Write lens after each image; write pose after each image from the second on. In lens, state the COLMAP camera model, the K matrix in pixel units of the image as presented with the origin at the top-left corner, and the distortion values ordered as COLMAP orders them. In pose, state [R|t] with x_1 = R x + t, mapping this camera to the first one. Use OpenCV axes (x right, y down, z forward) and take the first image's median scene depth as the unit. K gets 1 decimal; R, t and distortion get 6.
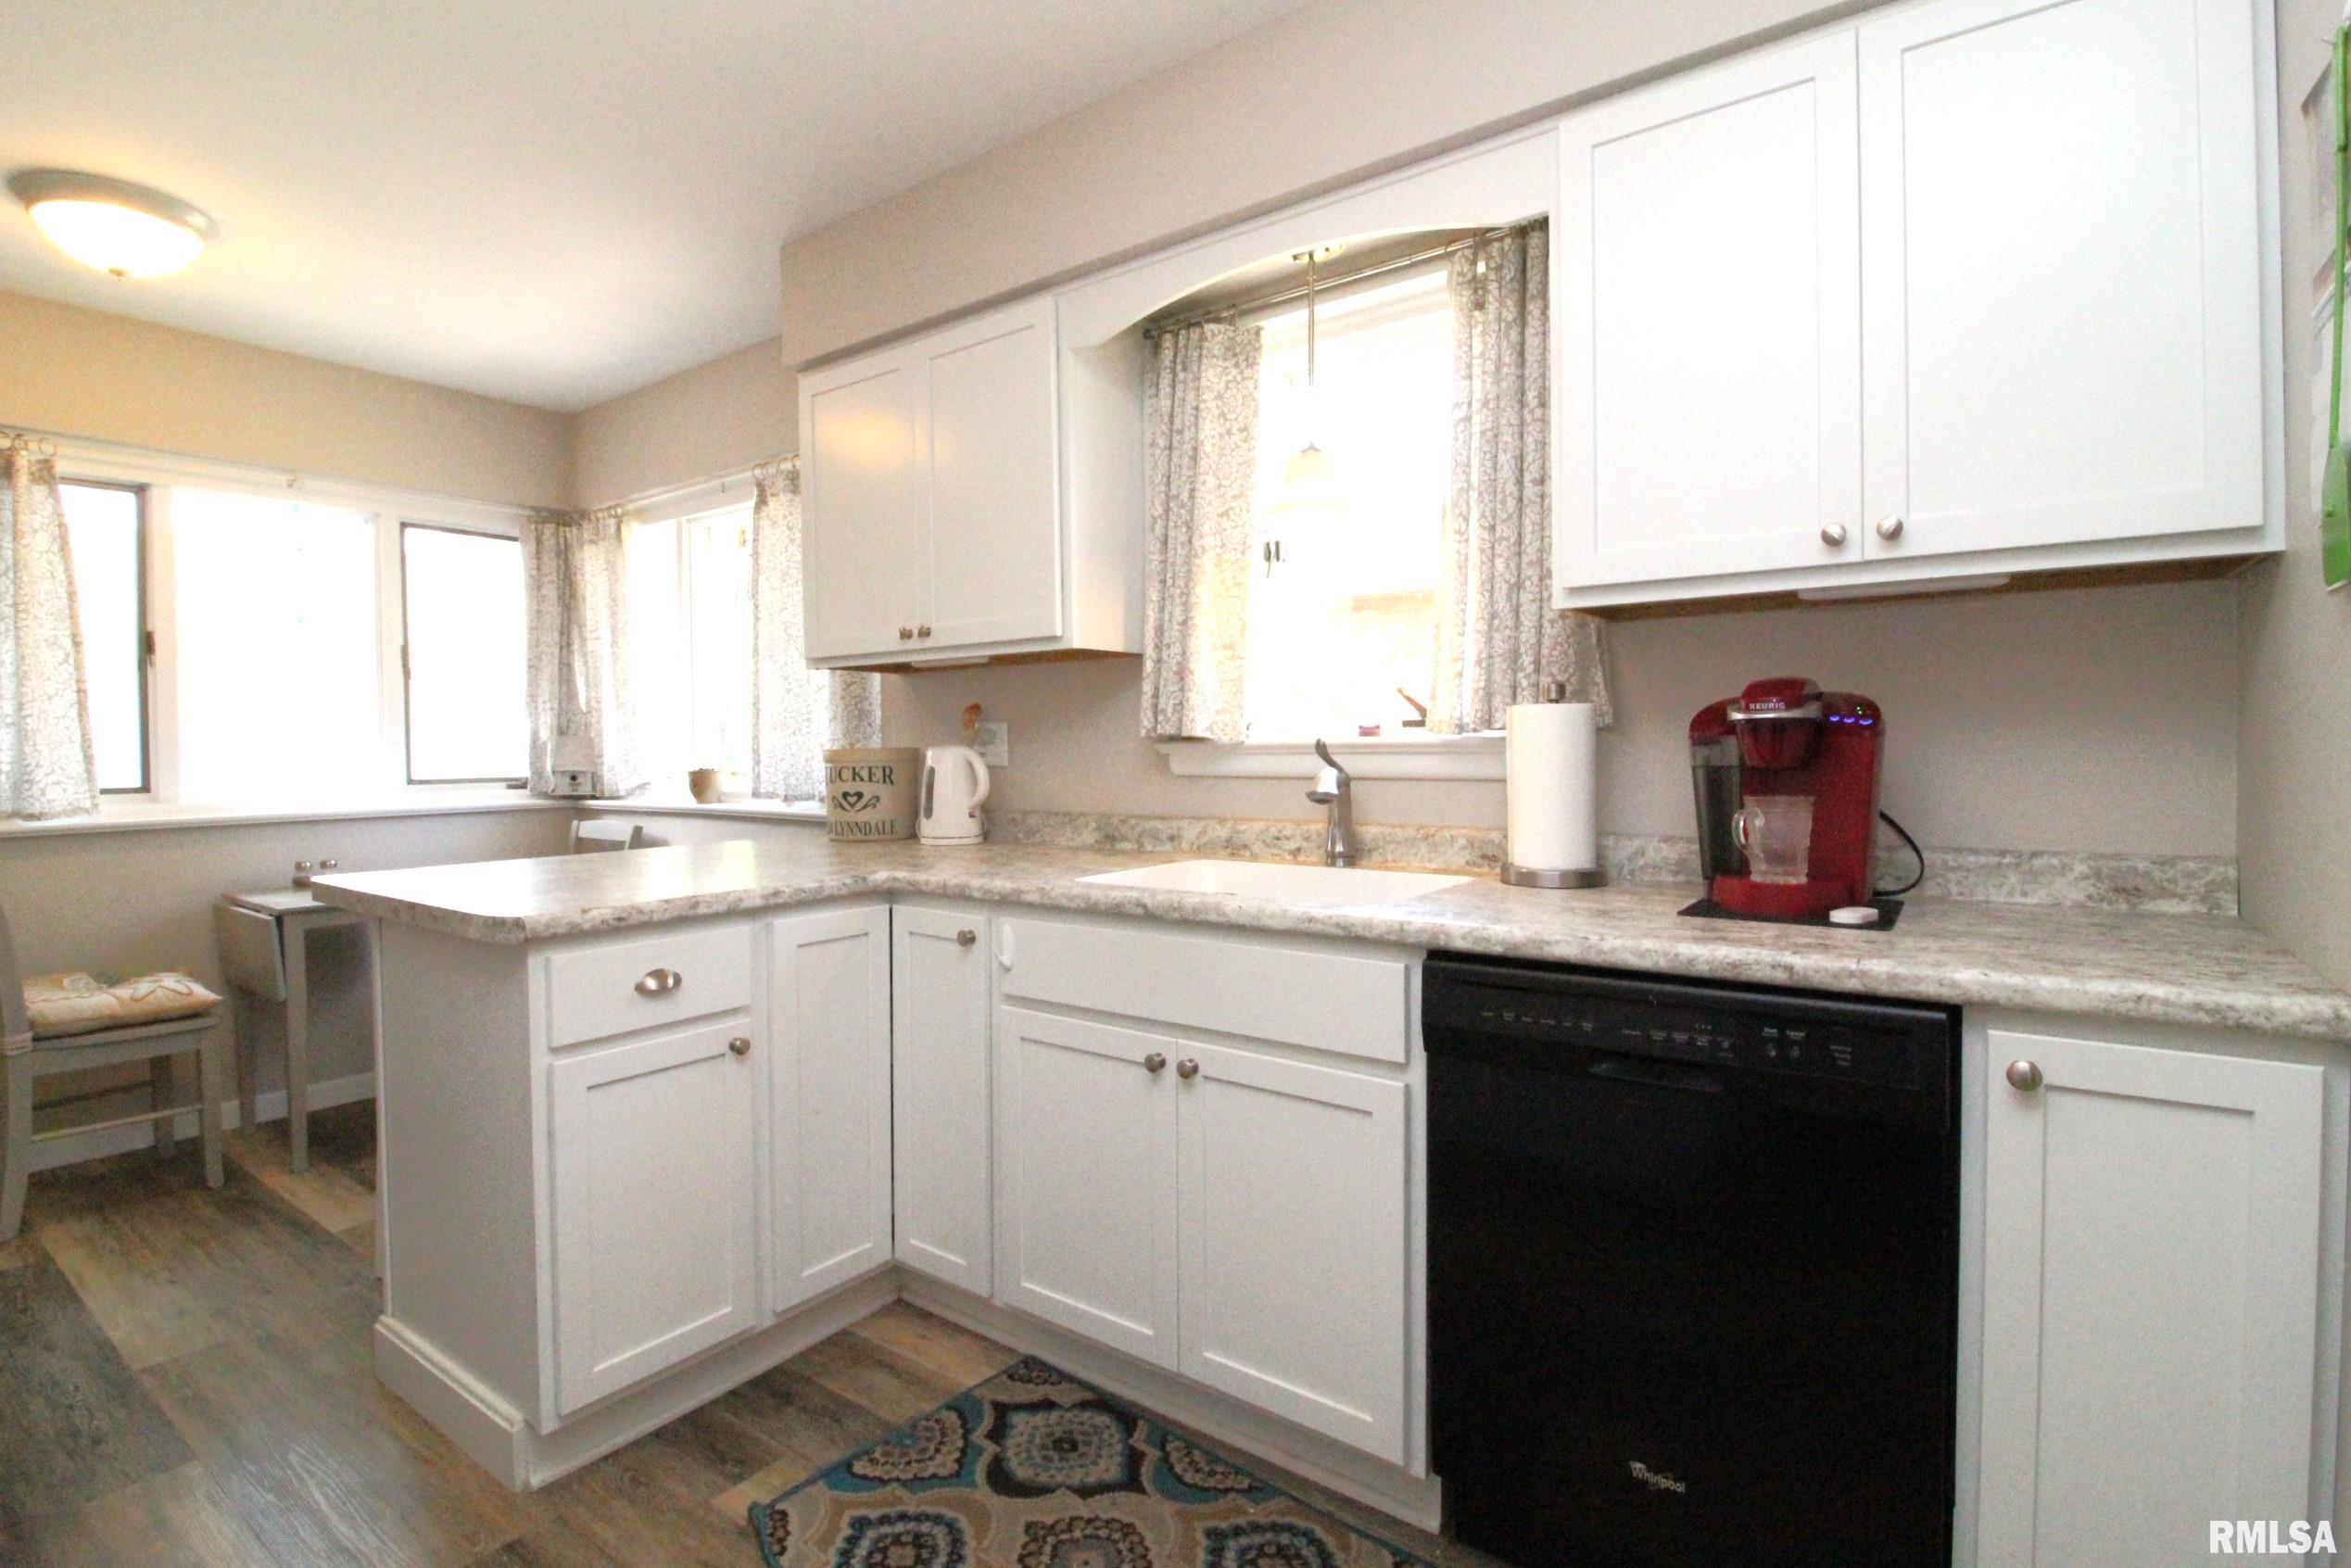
lens RADIAL K [[1083.8, 0, 1186.0], [0, 1083.8, 774.3], [0, 0, 1]] dist [-0.032867, -0.000207]
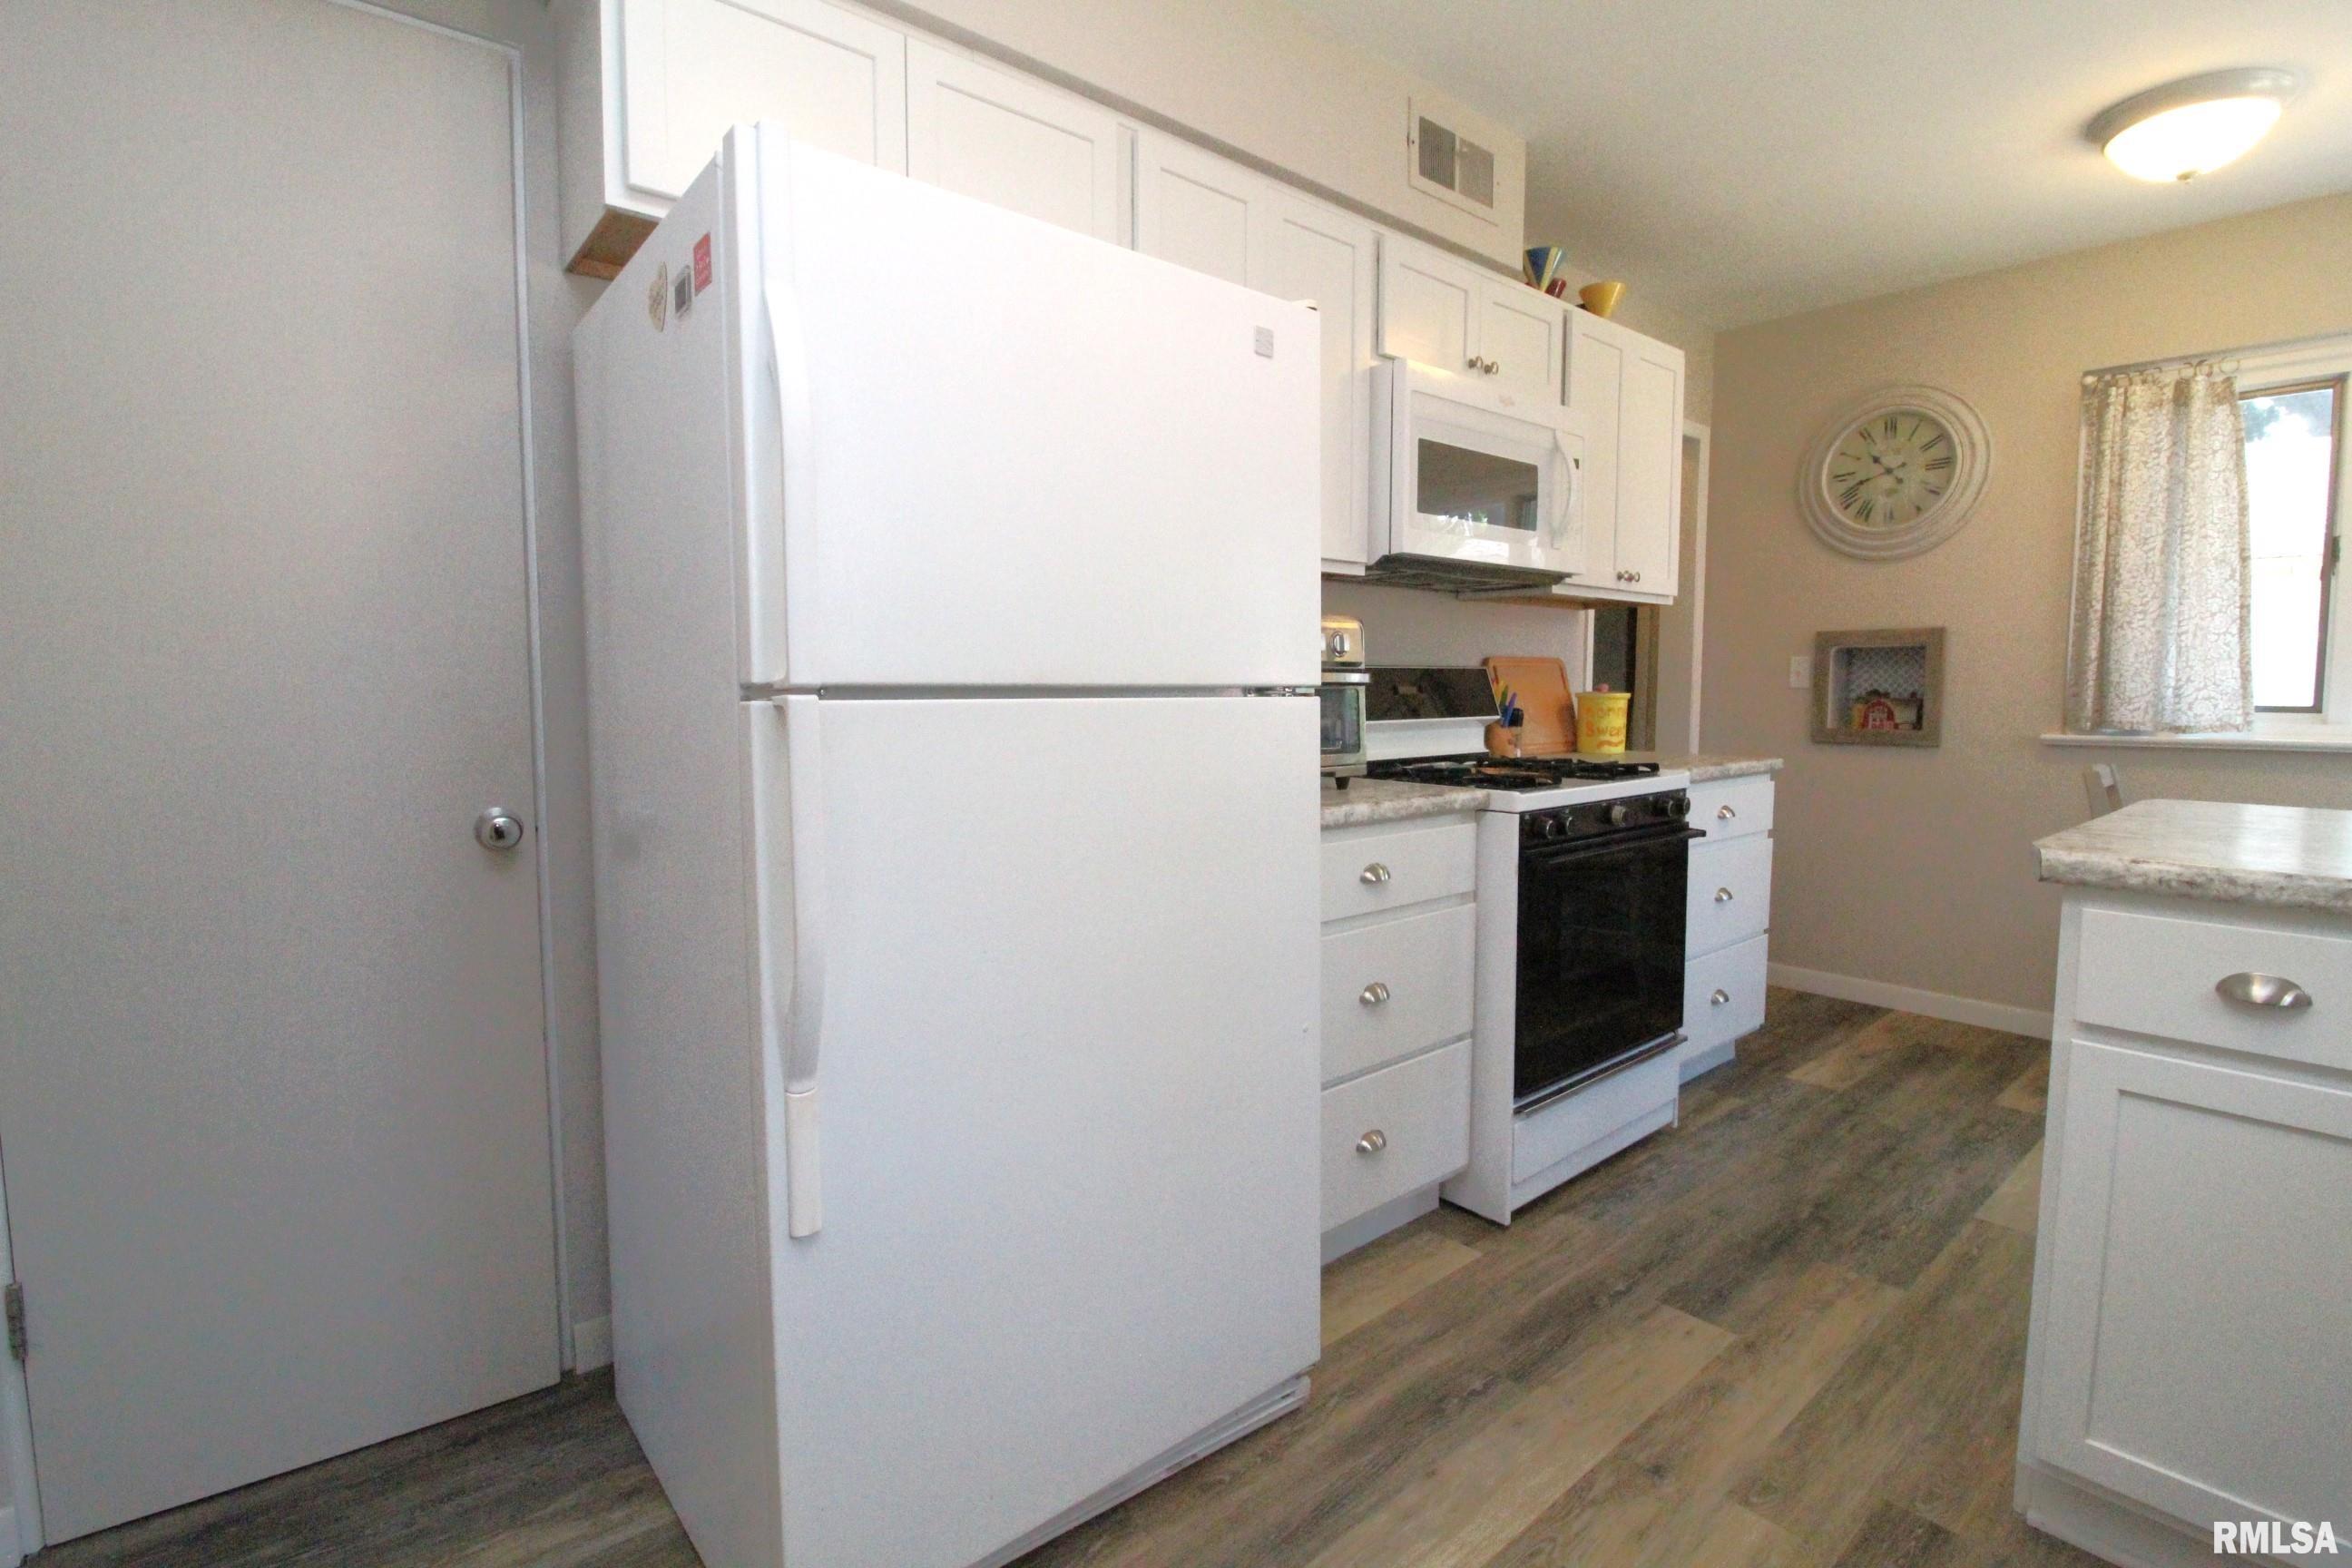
lens RADIAL K [[1084.2, 0, 1191.4], [0, 1084.2, 778.5], [0, 0, 1]] dist [-0.032867, -0.000207]
pose [[-0.230118, 0.094565, -0.968557, 0.297807], [-0.023996, 0.994414, 0.102790, 0.009120], [0.972867, 0.046895, -0.226564, 0.505078]]
